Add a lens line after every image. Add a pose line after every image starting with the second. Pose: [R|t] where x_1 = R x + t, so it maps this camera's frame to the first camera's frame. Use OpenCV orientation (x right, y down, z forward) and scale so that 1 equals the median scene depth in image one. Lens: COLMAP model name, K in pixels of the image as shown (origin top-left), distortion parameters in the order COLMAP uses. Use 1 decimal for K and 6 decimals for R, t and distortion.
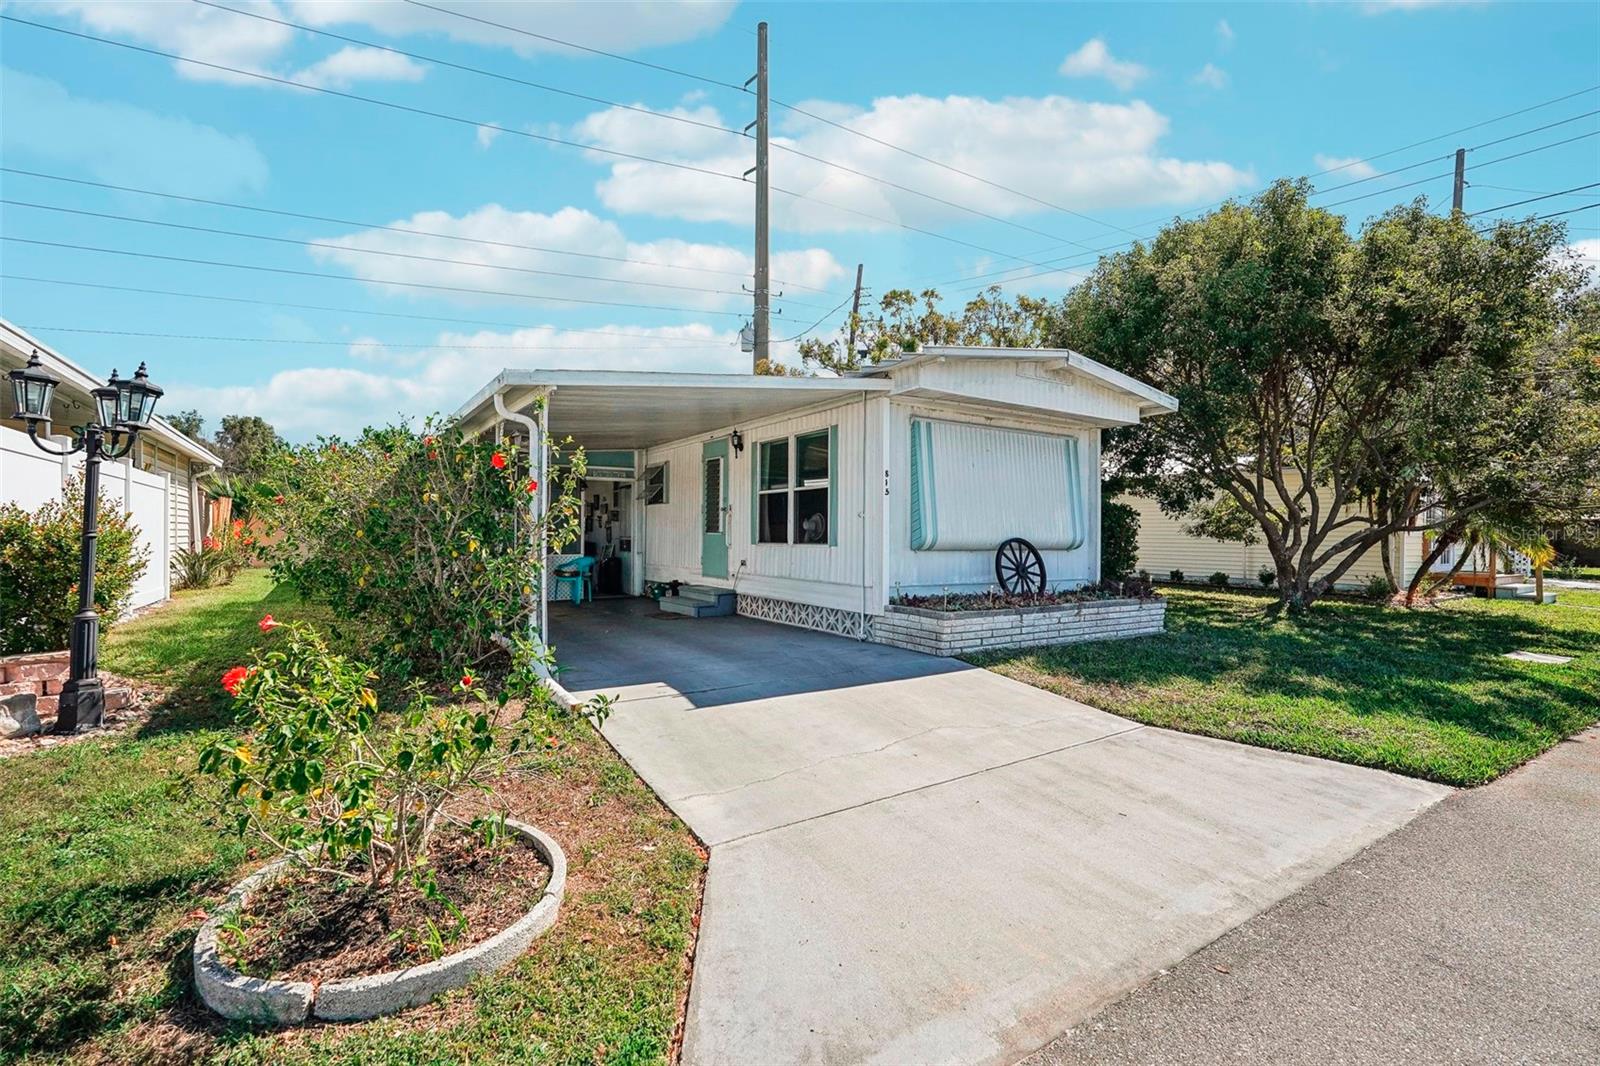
lens RADIAL K [[733.4, 0, 800.0], [0, 733.4, 533.0], [0, 0, 1]] dist [-0.000096, 0.000332]
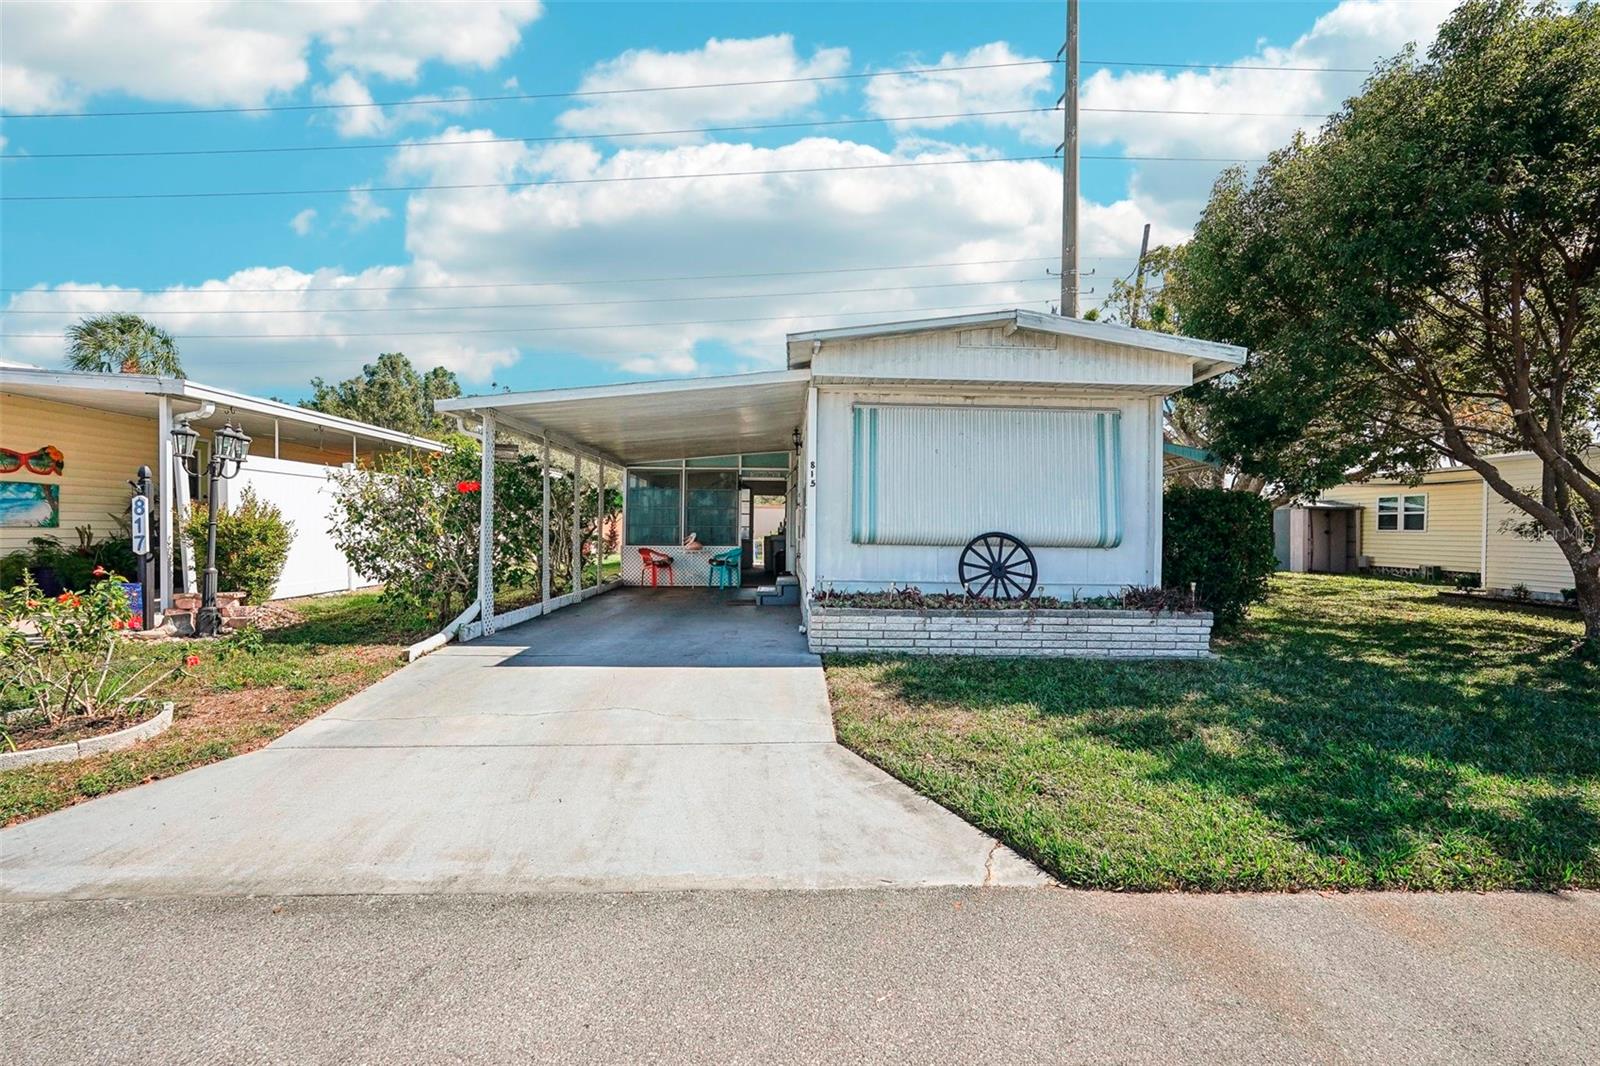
lens RADIAL K [[722.6, 0, 800.0], [0, 722.6, 533.0], [0, 0, 1]] dist [-0.003873, 0.000392]
pose [[0.852345, 0.007693, -0.522924, 0.535547], [-0.006805, 0.999970, 0.003620, 0.006034], [0.522936, 0.000473, 0.852372, 0.144776]]
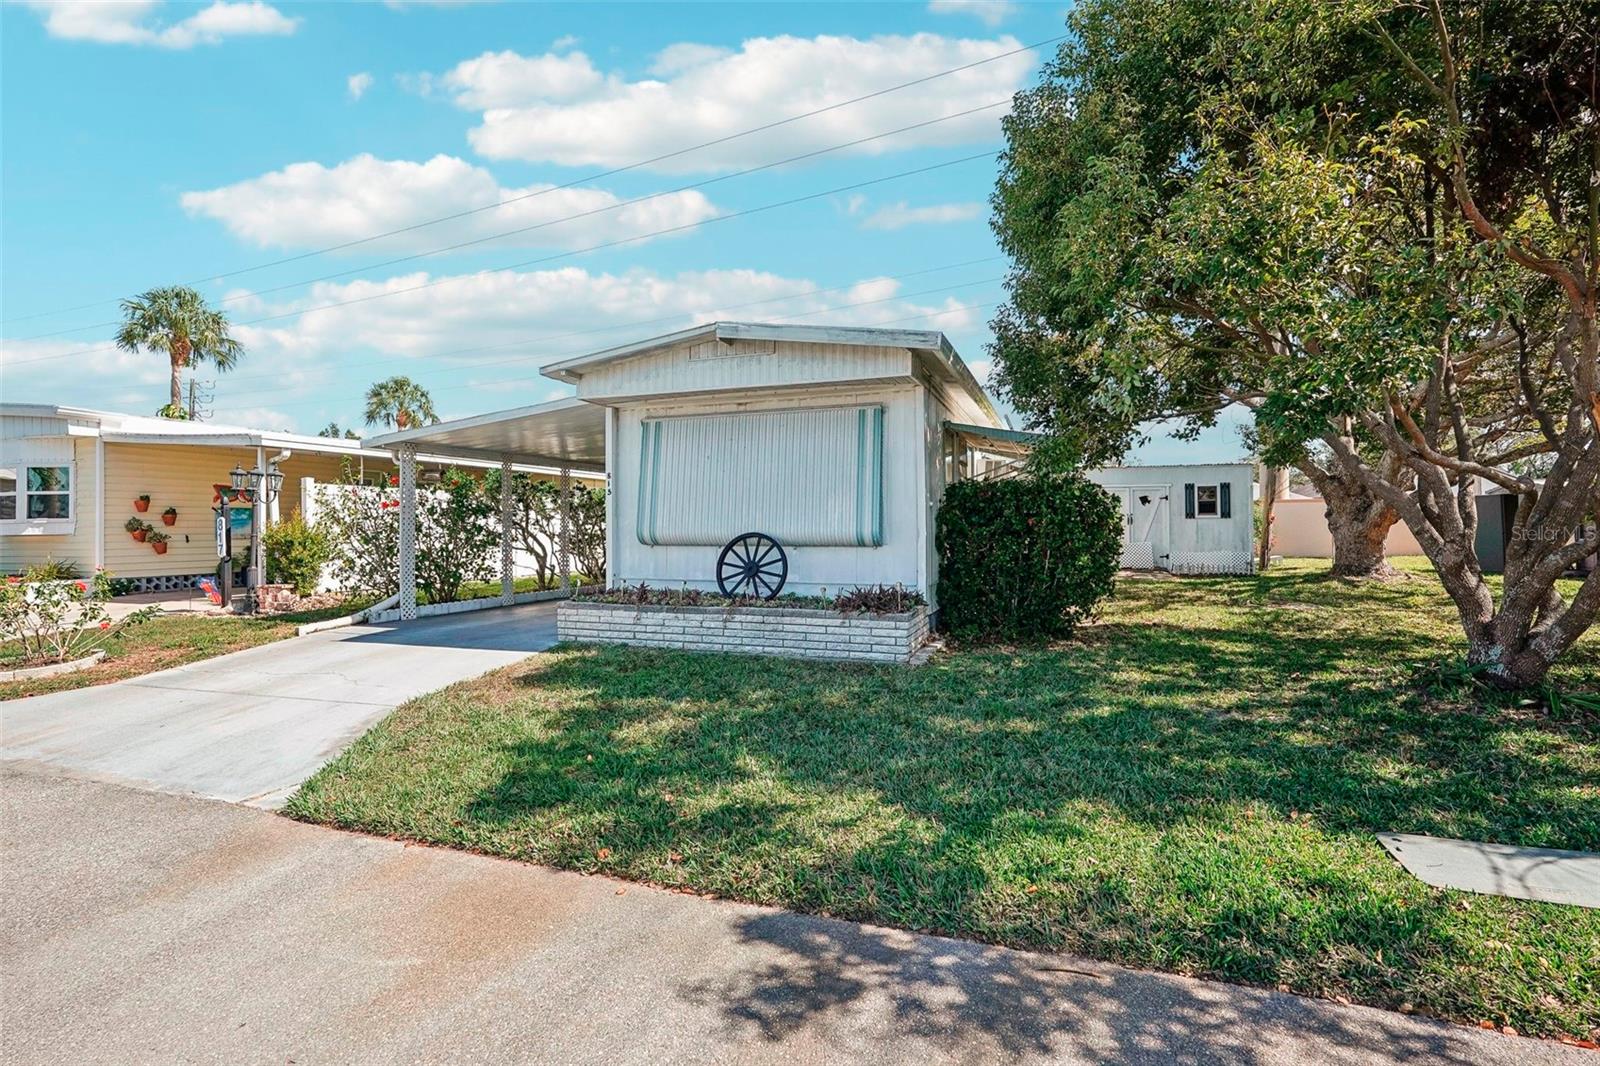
lens RADIAL K [[736.2, 0, 800.0], [0, 736.2, 511.5], [0, 0, 1]] dist [-0.001638, 0.000106]
pose [[0.599806, -0.028180, -0.799649, 1.033102], [0.010792, 0.999574, -0.027131, 0.005869], [0.800073, 0.007644, 0.599855, 0.494510]]
